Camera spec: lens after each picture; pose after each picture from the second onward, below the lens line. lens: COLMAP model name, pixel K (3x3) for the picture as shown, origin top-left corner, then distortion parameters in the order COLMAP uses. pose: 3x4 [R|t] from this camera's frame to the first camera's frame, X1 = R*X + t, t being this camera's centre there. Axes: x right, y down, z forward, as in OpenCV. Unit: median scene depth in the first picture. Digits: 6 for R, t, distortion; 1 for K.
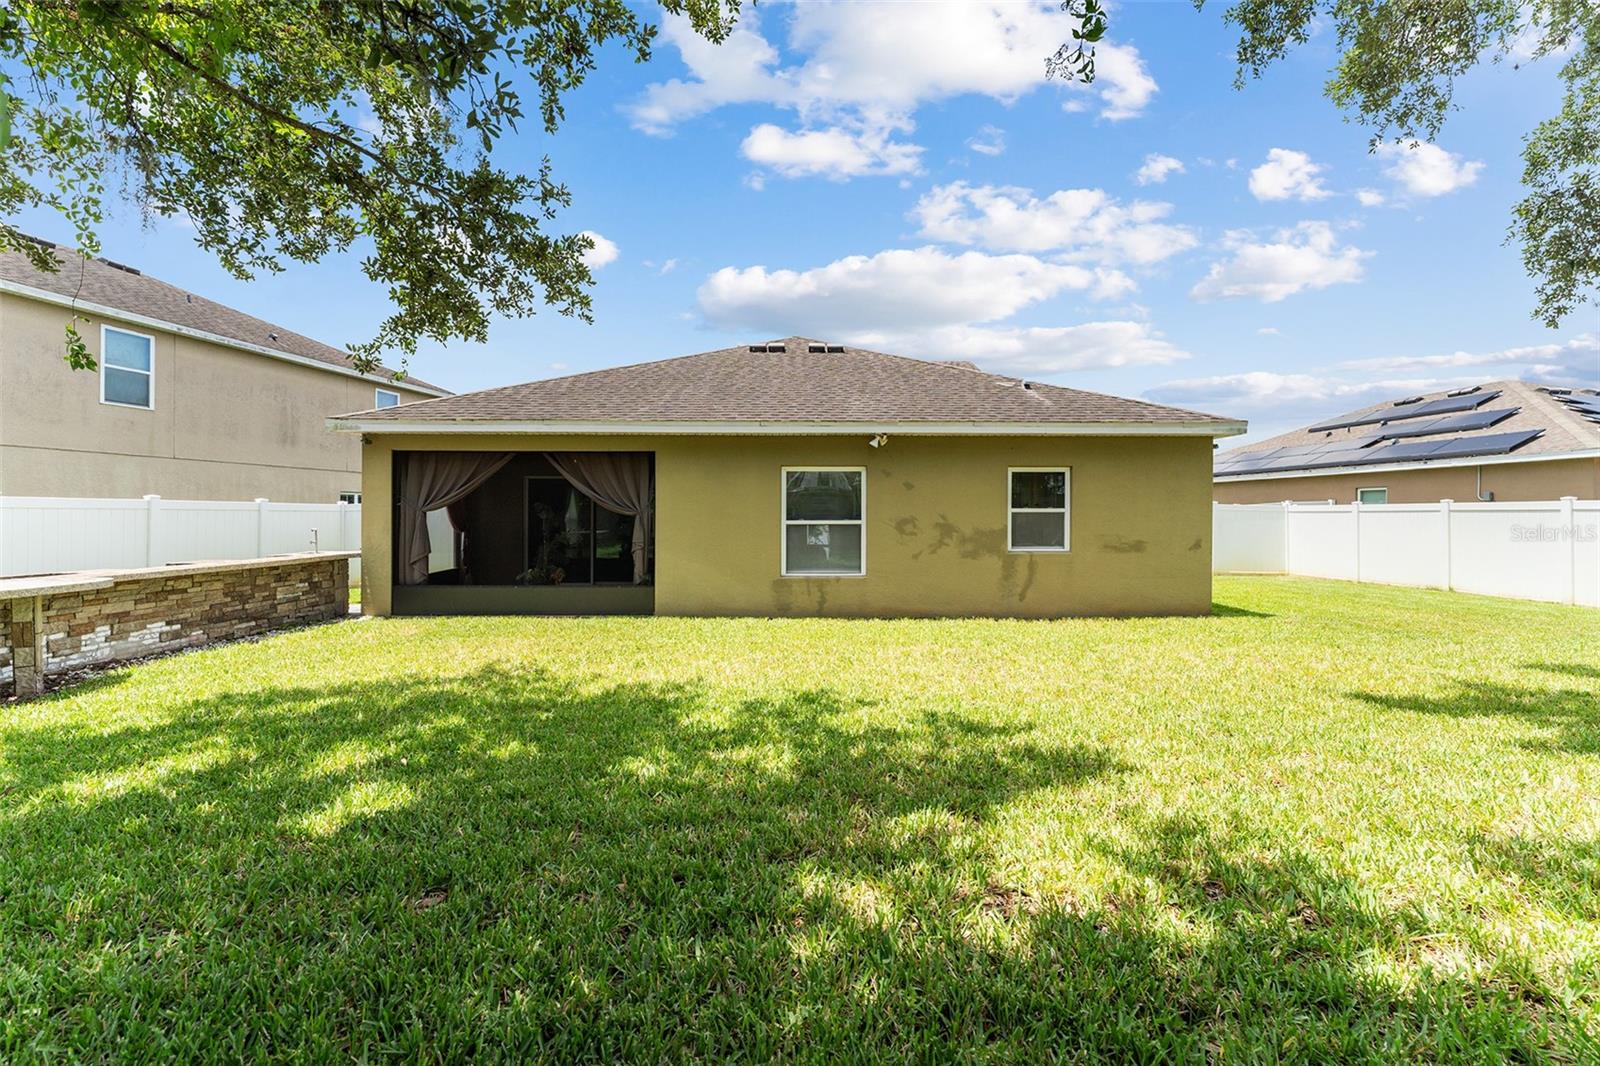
lens RADIAL K [[659.6, 0, 806.7], [0, 659.6, 493.1], [0, 0, 1]] dist [0.000050, -0.000366]
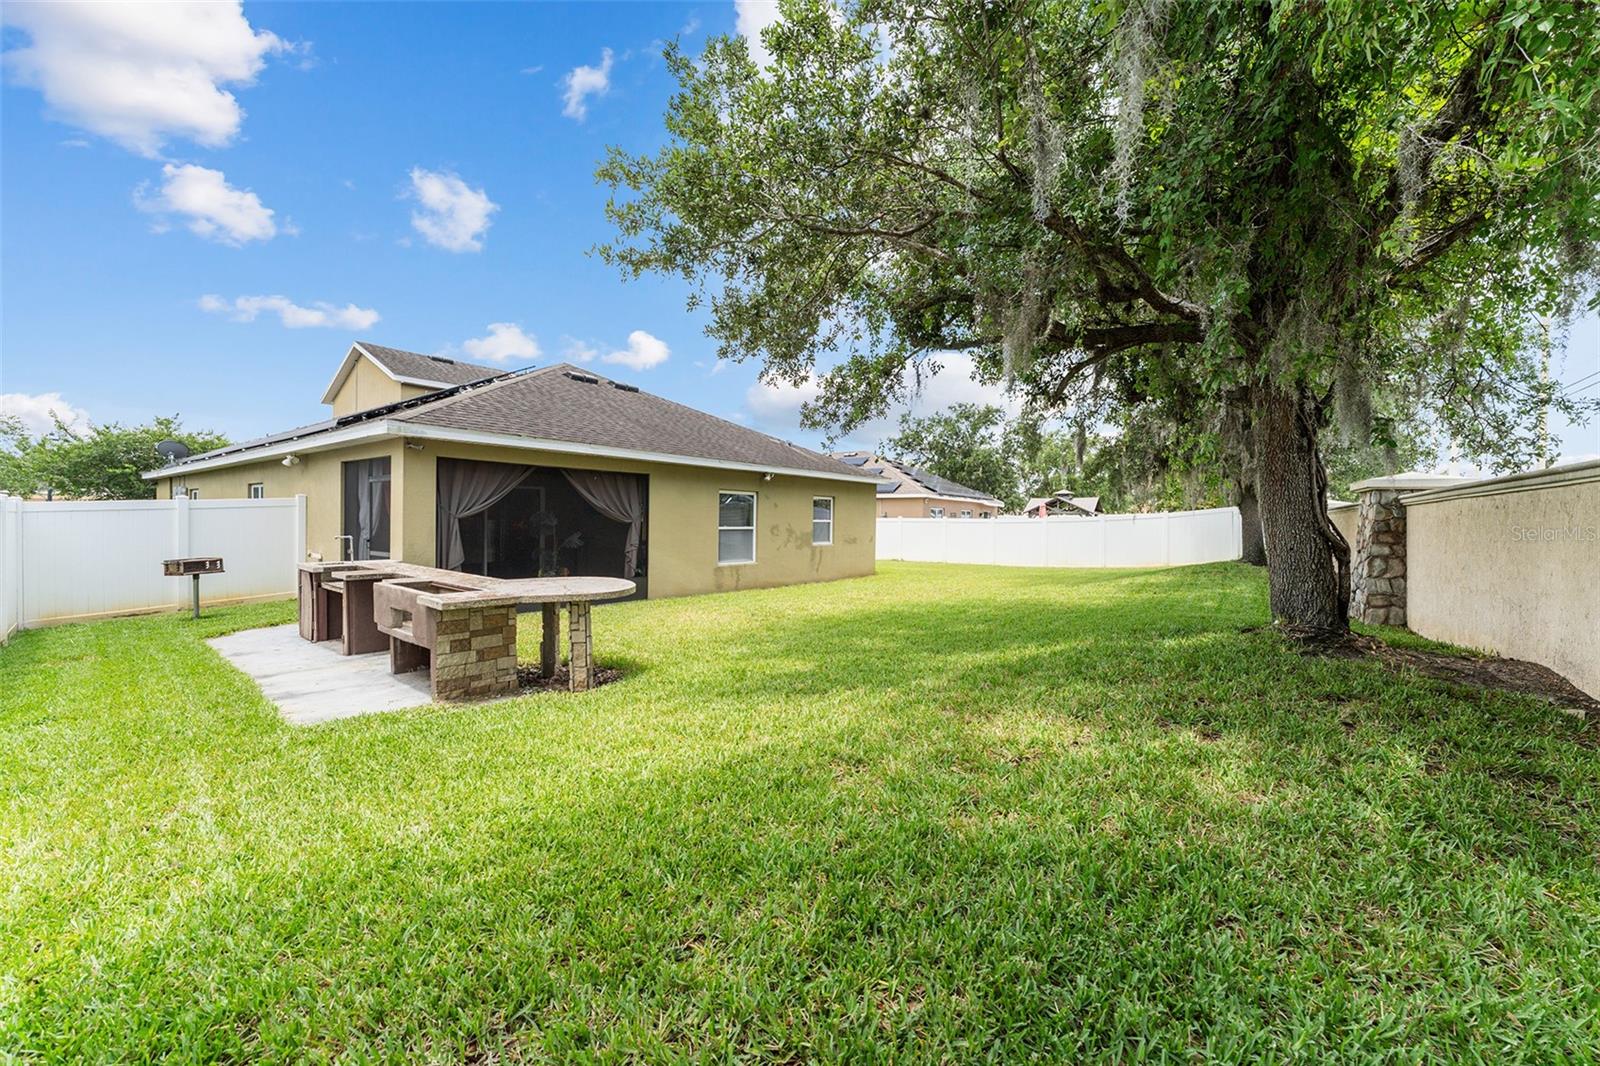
lens RADIAL K [[657.4, 0, 808.8], [0, 657.4, 537.3], [0, 0, 1]] dist [0.000528, -0.000125]
pose [[0.617079, -0.014418, 0.786769, -1.041626], [-0.027083, 0.998851, 0.039547, 0.002351], [-0.786435, -0.045712, 0.615979, -0.039932]]
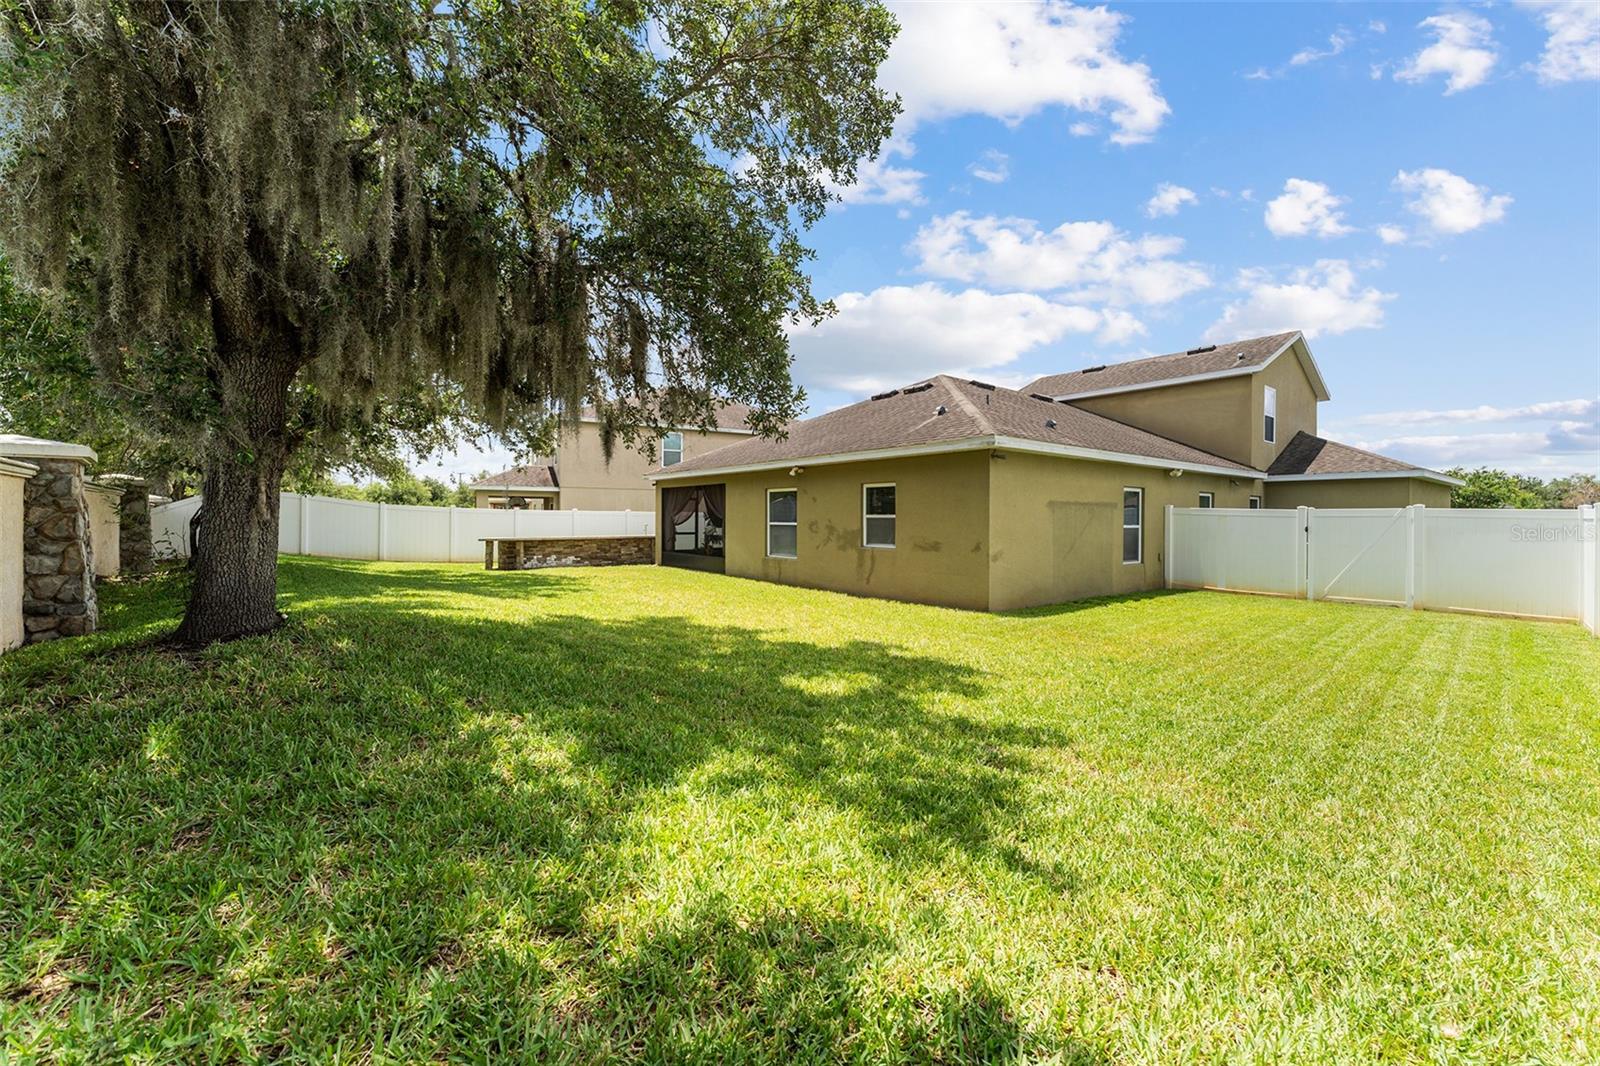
lens RADIAL K [[652.6, 0, 814.1], [0, 652.6, 513.1], [0, 0, 1]] dist [-0.001294, -0.000356]
pose [[0.604046, -0.002413, -0.796945, 1.311353], [0.018741, 0.999762, 0.011178, 0.003676], [0.796729, -0.021687, 0.603948, 0.121197]]
